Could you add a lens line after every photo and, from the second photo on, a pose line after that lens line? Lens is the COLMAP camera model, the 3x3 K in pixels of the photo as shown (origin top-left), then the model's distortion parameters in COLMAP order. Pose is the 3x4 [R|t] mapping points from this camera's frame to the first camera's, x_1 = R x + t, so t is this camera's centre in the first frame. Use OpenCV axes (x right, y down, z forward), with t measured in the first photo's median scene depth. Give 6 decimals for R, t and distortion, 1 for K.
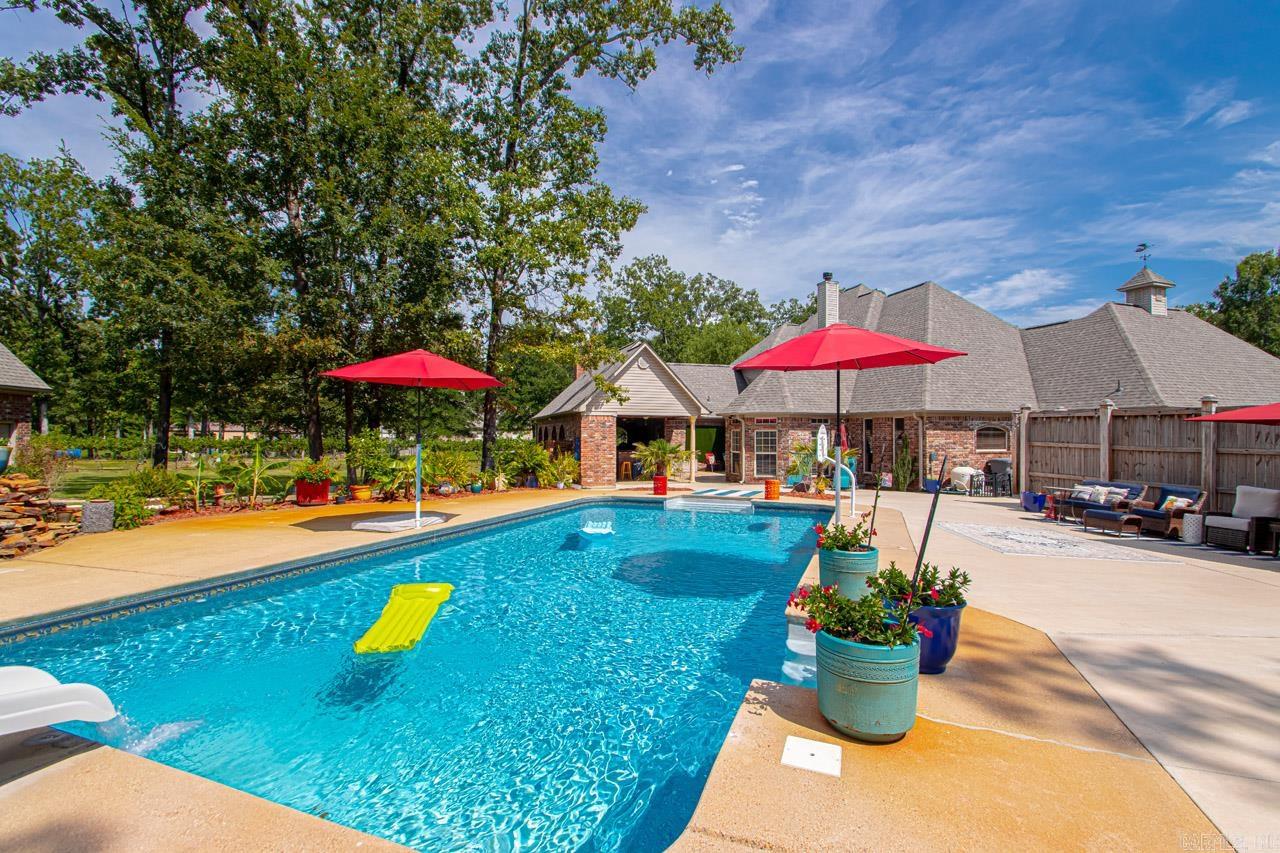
lens RADIAL K [[599.4, 0, 644.8], [0, 599.4, 428.0], [0, 0, 1]] dist [0.021122, -0.019667]
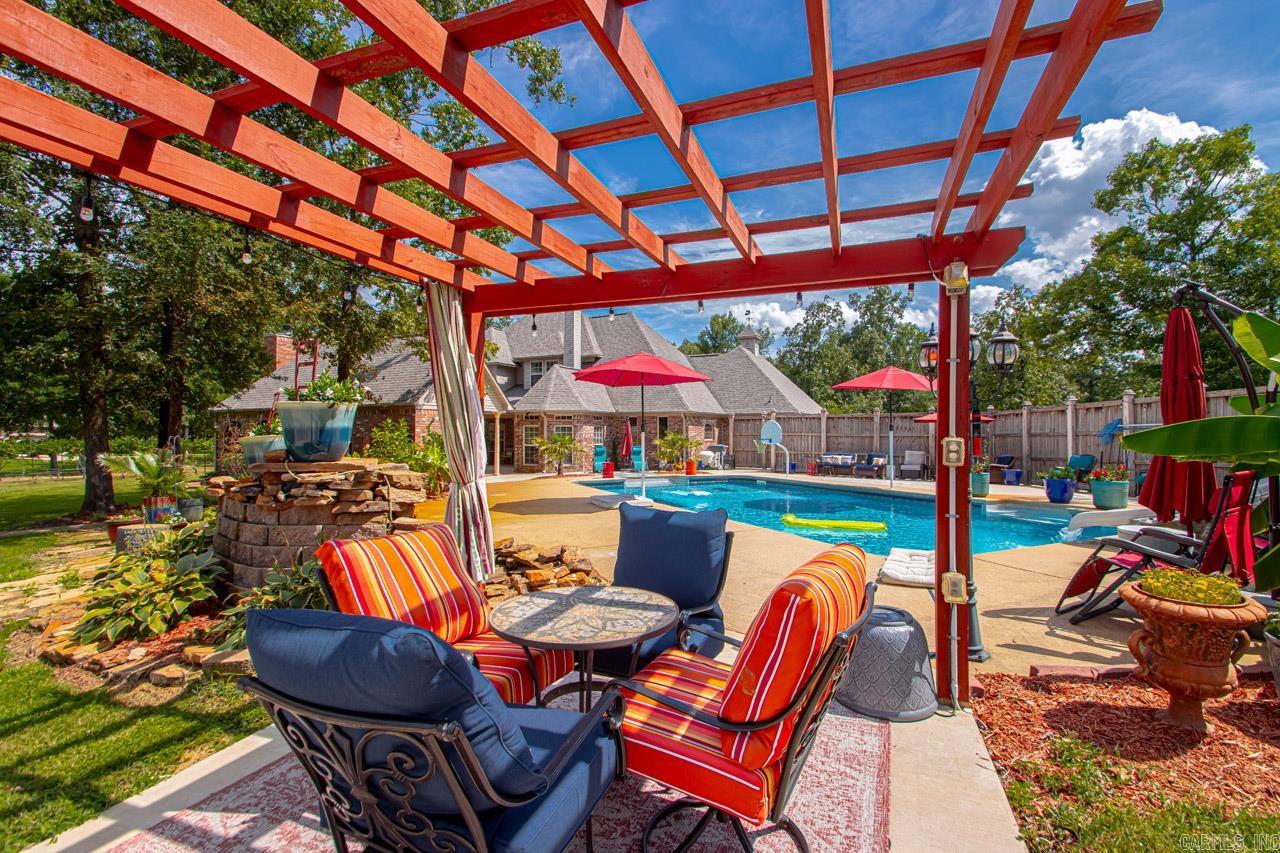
lens RADIAL K [[610.9, 0, 644.9], [0, 610.9, 436.4], [0, 0, 1]] dist [-0.003235, -0.000105]
pose [[0.691023, -0.007791, 0.722790, -0.600560], [-0.003095, 0.999901, 0.013738, 0.009174], [-0.722826, -0.011730, 0.690931, 0.086557]]
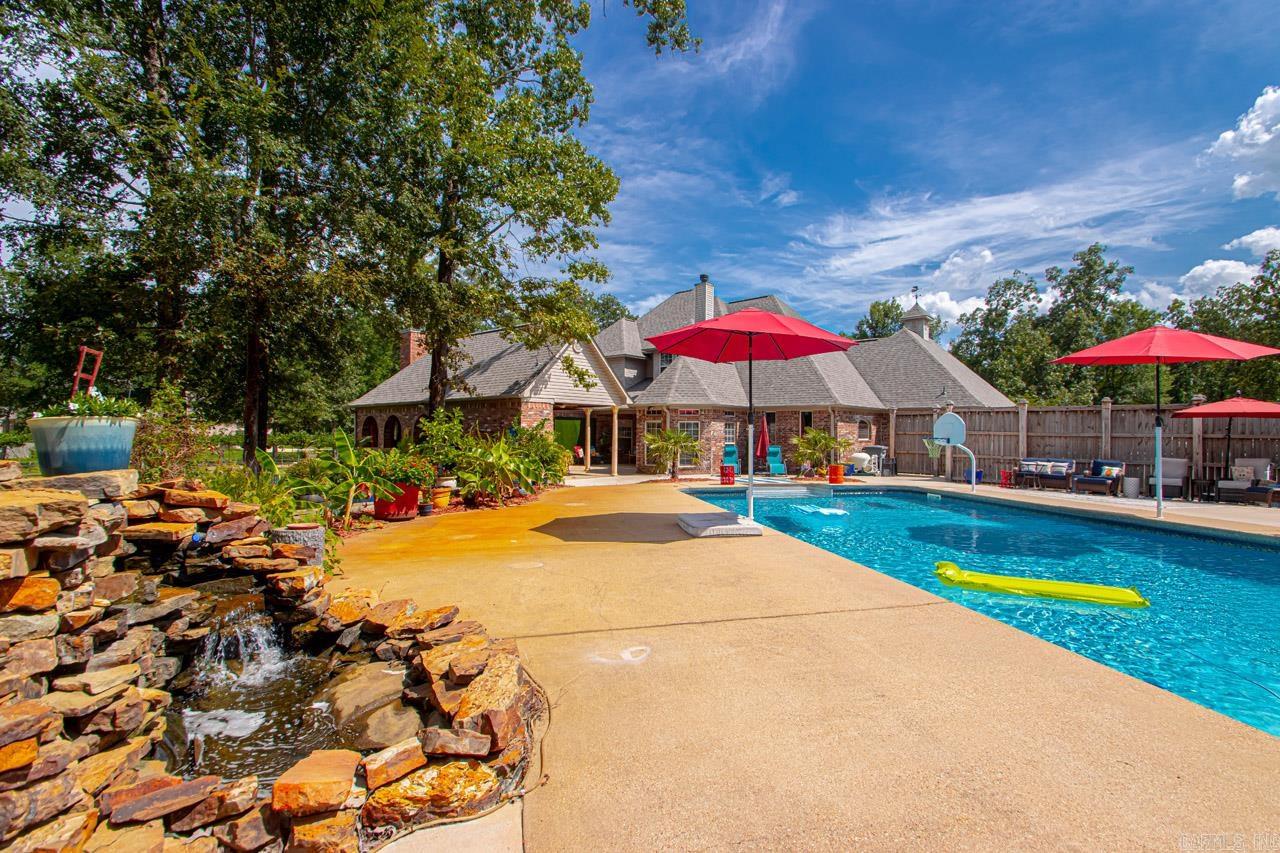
lens RADIAL K [[599.4, 0, 644.8], [0, 599.4, 428.0], [0, 0, 1]] dist [0.021122, -0.019667]
pose [[0.850323, 0.006573, 0.526219, -0.444415], [-0.009076, 0.999956, 0.002176, 0.015111], [-0.526182, -0.006627, 0.850346, 0.193401]]
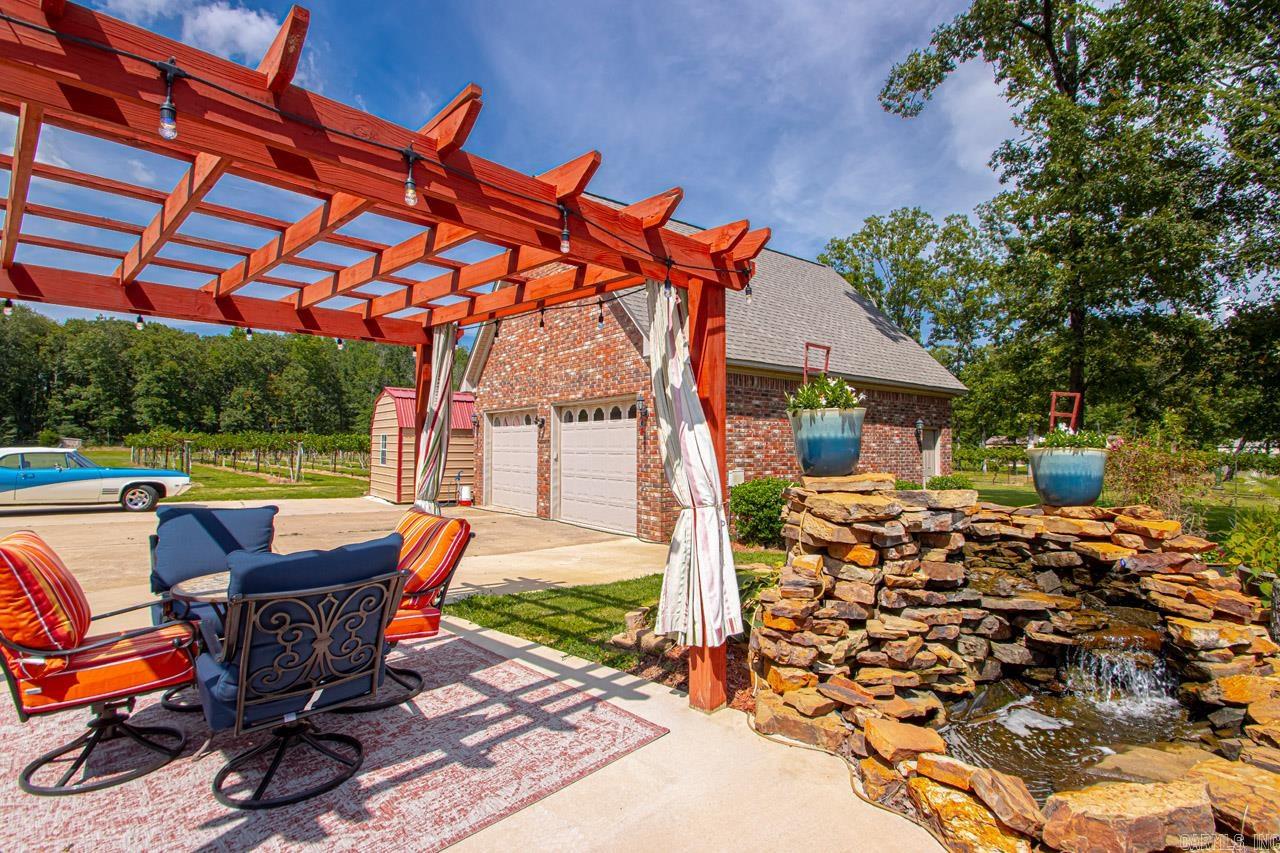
lens RADIAL K [[593.9, 0, 645.3], [0, 593.9, 426.7], [0, 0, 1]] dist [0.021367, -0.019084]
pose [[0.392198, -0.029560, -0.919406, -0.347721], [0.007194, 0.999552, -0.029068, 0.011228], [0.919853, 0.004787, 0.392234, 0.205426]]
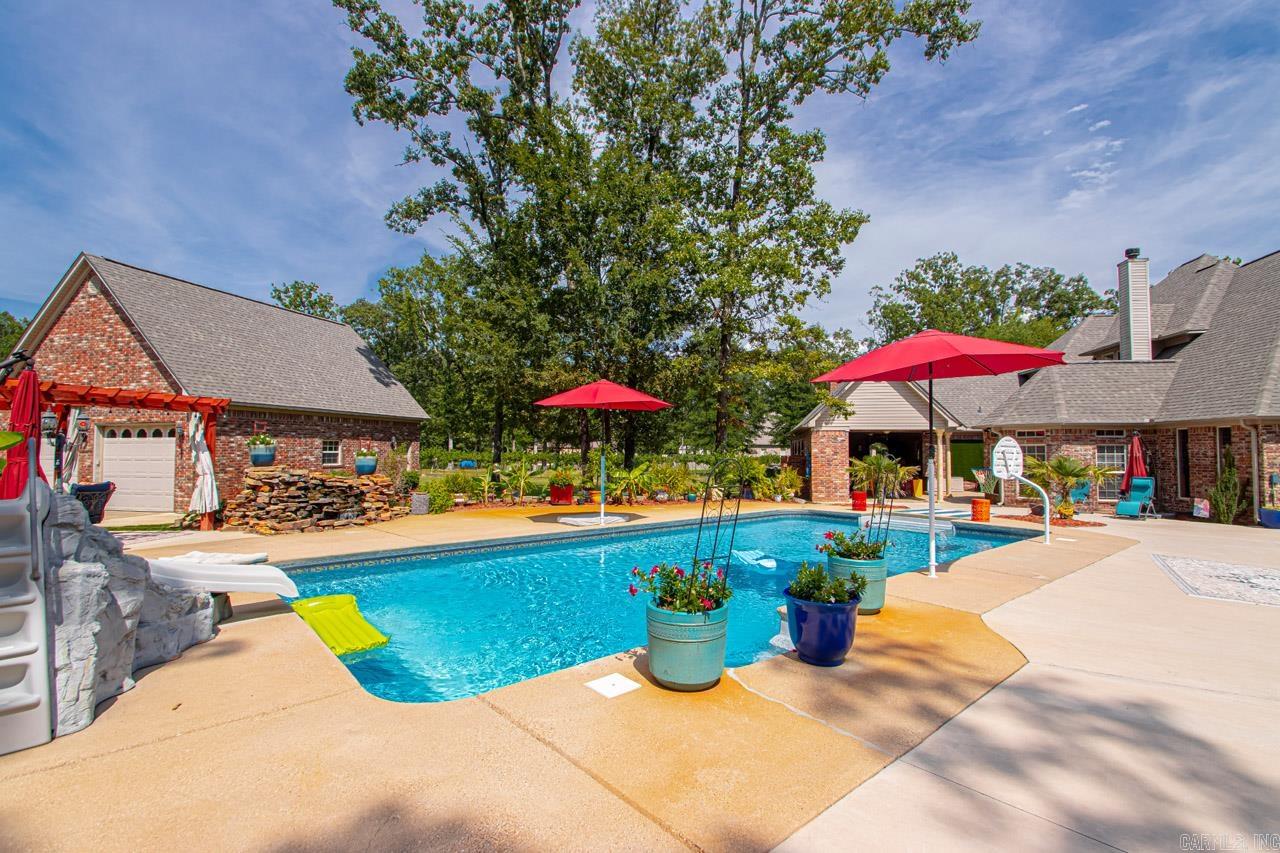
lens RADIAL K [[593.9, 0, 645.3], [0, 593.9, 426.7], [0, 0, 1]] dist [0.021367, -0.019084]
pose [[0.878319, -0.018541, -0.477714, 0.140682], [0.004706, 0.999535, -0.030140, 0.001668], [0.478051, 0.024224, 0.877998, -0.014297]]
